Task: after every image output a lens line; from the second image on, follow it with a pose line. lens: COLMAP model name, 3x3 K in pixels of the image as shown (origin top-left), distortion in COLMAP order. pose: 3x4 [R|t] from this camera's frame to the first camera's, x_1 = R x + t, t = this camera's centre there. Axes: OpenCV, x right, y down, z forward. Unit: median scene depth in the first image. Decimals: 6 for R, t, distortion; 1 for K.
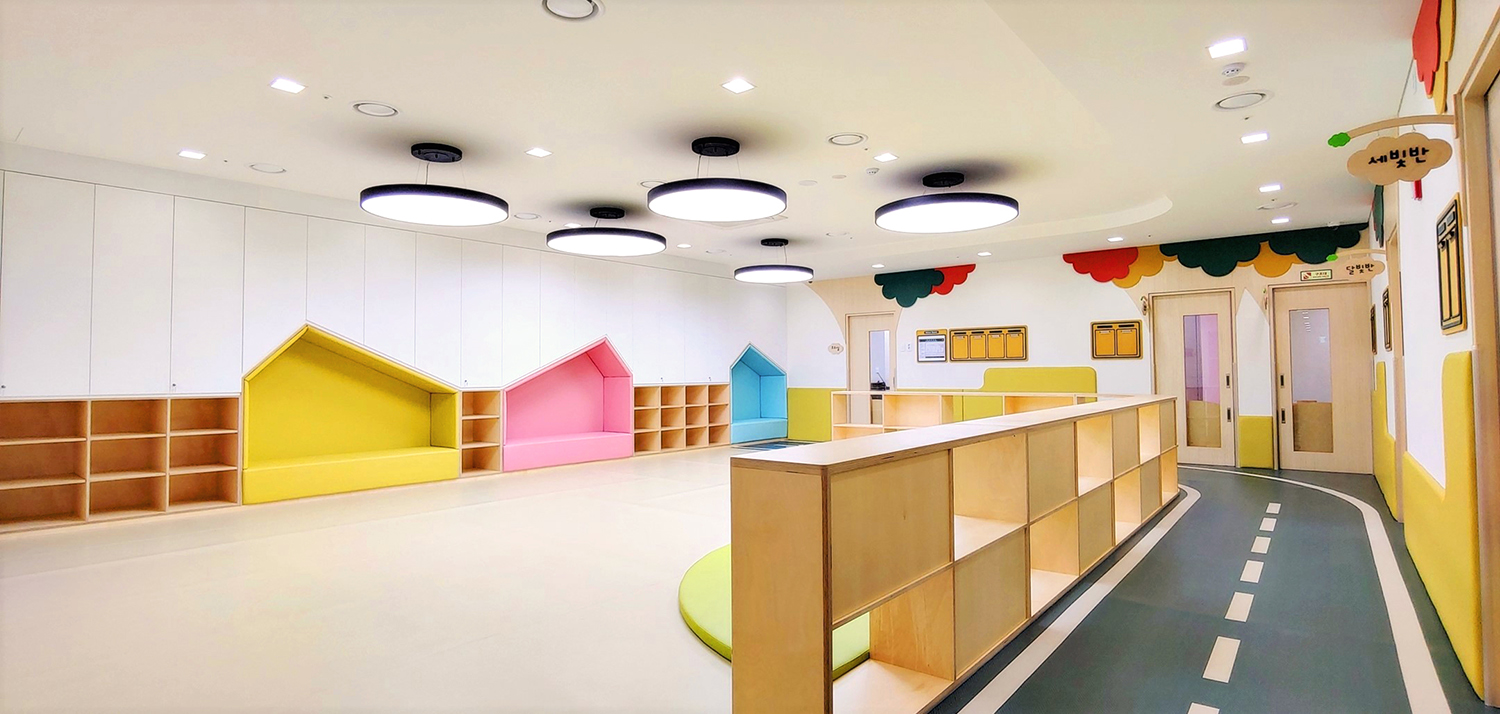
lens RADIAL K [[703.4, 0, 752.5], [0, 703.4, 354.9], [0, 0, 1]] dist [-0.017941, -0.000114]
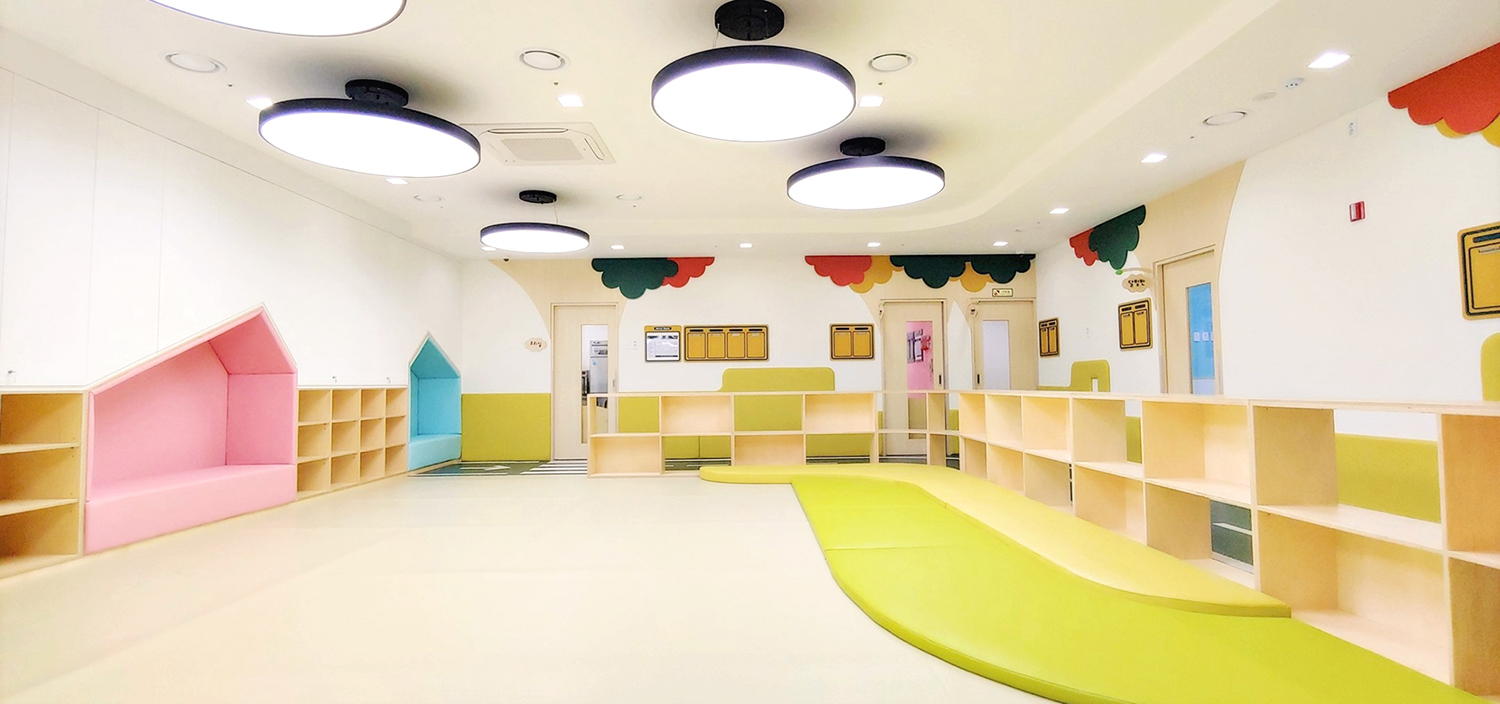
lens RADIAL K [[714.7, 0, 747.0], [0, 714.7, 350.3], [0, 0, 1]] dist [-0.006062, 0.000311]
pose [[0.776725, 0.028696, 0.629186, -0.257636], [-0.012672, 0.999471, -0.029942, 0.023934], [-0.629712, 0.015284, 0.776678, 0.246068]]
